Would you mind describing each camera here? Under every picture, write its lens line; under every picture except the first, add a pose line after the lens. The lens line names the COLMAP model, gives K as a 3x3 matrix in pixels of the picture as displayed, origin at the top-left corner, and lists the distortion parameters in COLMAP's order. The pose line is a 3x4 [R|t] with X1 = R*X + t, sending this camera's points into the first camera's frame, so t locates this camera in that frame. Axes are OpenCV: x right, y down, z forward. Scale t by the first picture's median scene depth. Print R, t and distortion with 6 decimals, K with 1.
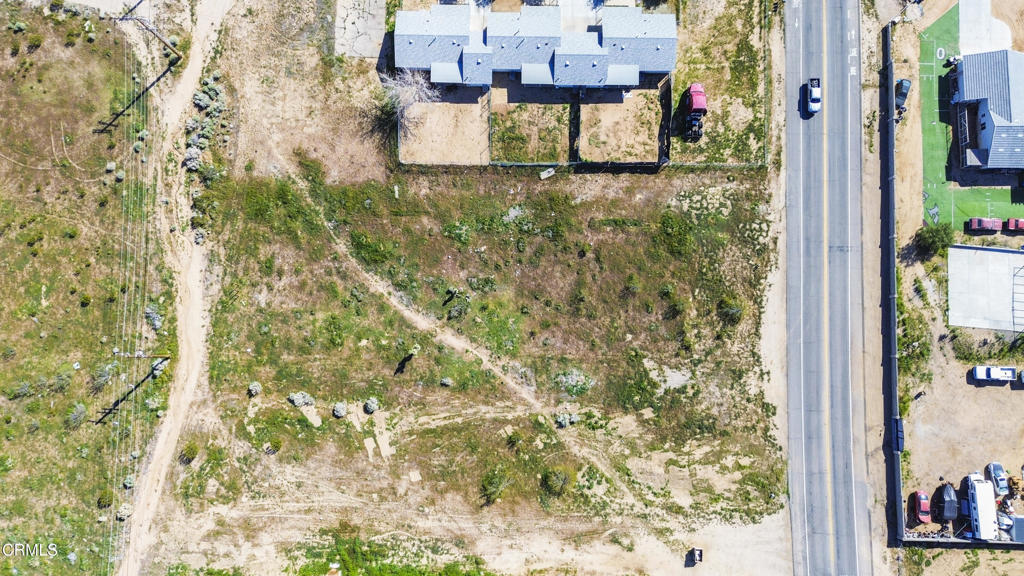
lens RADIAL K [[723.8, 0, 513.5], [0, 723.8, 283.4], [0, 0, 1]] dist [0.083904, -0.079498]
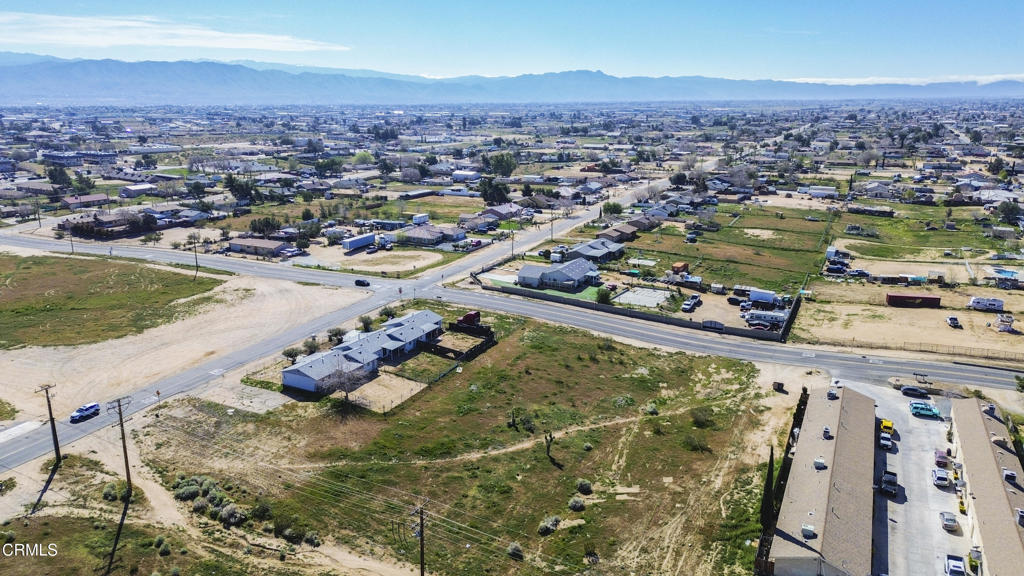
lens RADIAL K [[724.4, 0, 512.0], [0, 724.4, 288.0], [0, 0, 1]] dist [0.068998, -0.051765]
pose [[0.427309, -0.217893, 0.877456, -1.004683], [0.897696, 0.217614, -0.383126, 0.389203], [-0.107466, 0.951402, 0.288590, 0.493527]]
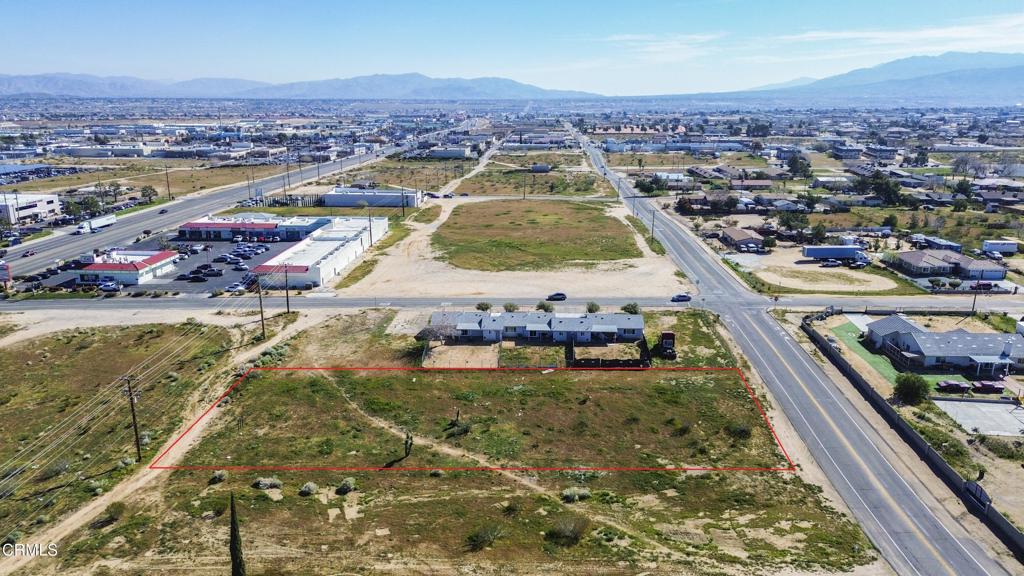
lens RADIAL K [[724.4, 0, 512.0], [0, 724.4, 288.0], [0, 0, 1]] dist [0.068998, -0.051765]
pose [[0.999492, 0.013704, -0.028759, 0.021421], [-0.031758, 0.357473, -0.933383, 0.881606], [-0.002510, 0.933823, 0.357727, 0.472080]]
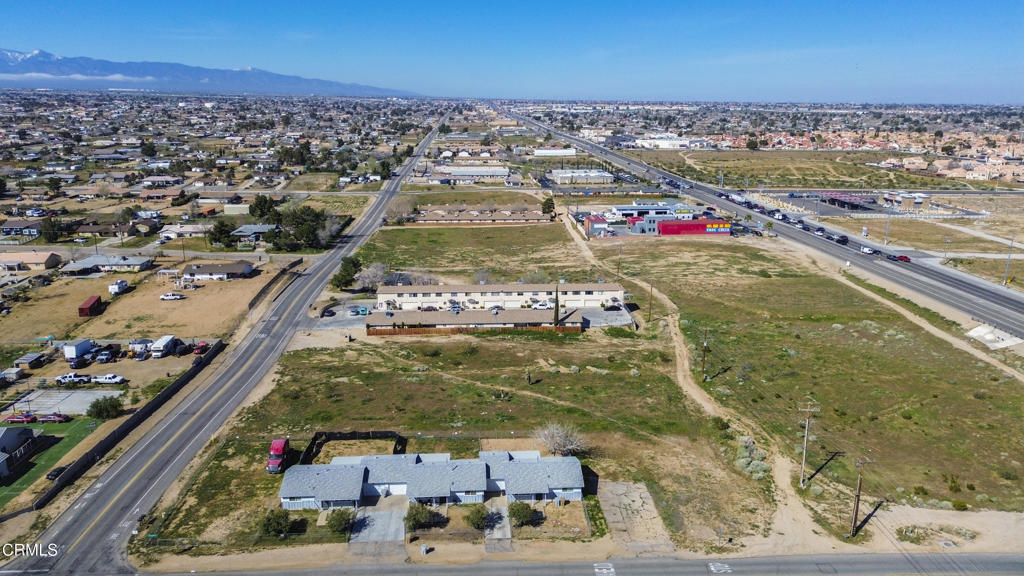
lens RADIAL K [[723.8, 0, 513.5], [0, 723.8, 283.4], [0, 0, 1]] dist [0.083904, -0.079498]
pose [[-0.996910, 0.021449, -0.075562, -0.005681], [-0.077827, -0.139724, 0.987127, -1.244192], [0.010615, 0.989958, 0.140961, 0.617652]]
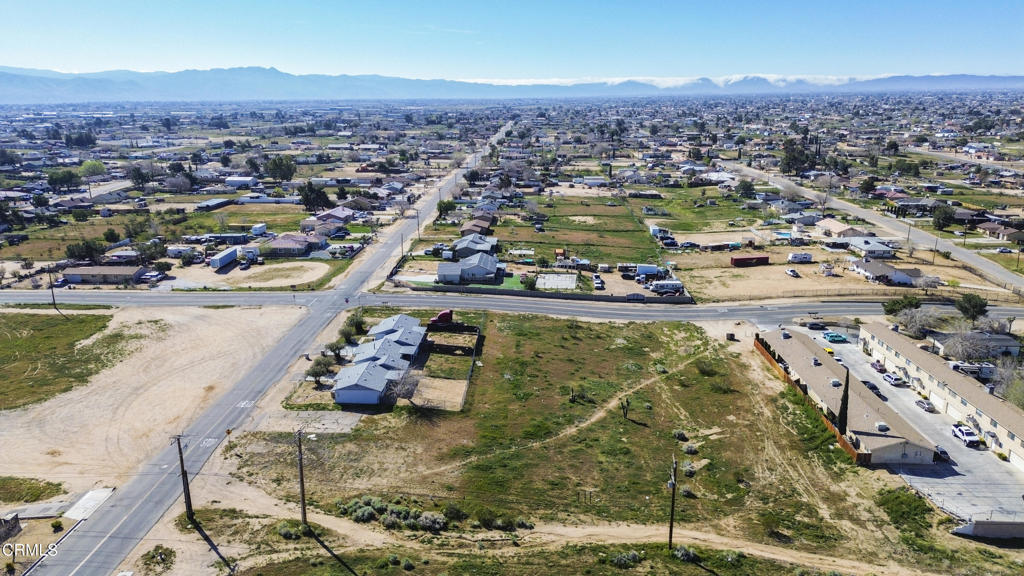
lens RADIAL K [[723.8, 0, 513.5], [0, 723.8, 283.4], [0, 0, 1]] dist [0.083904, -0.079498]
pose [[0.019355, -0.239616, 0.970675, -1.220004], [0.993952, 0.109577, 0.007231, -0.116601], [-0.108097, 0.964664, 0.240288, 0.537417]]
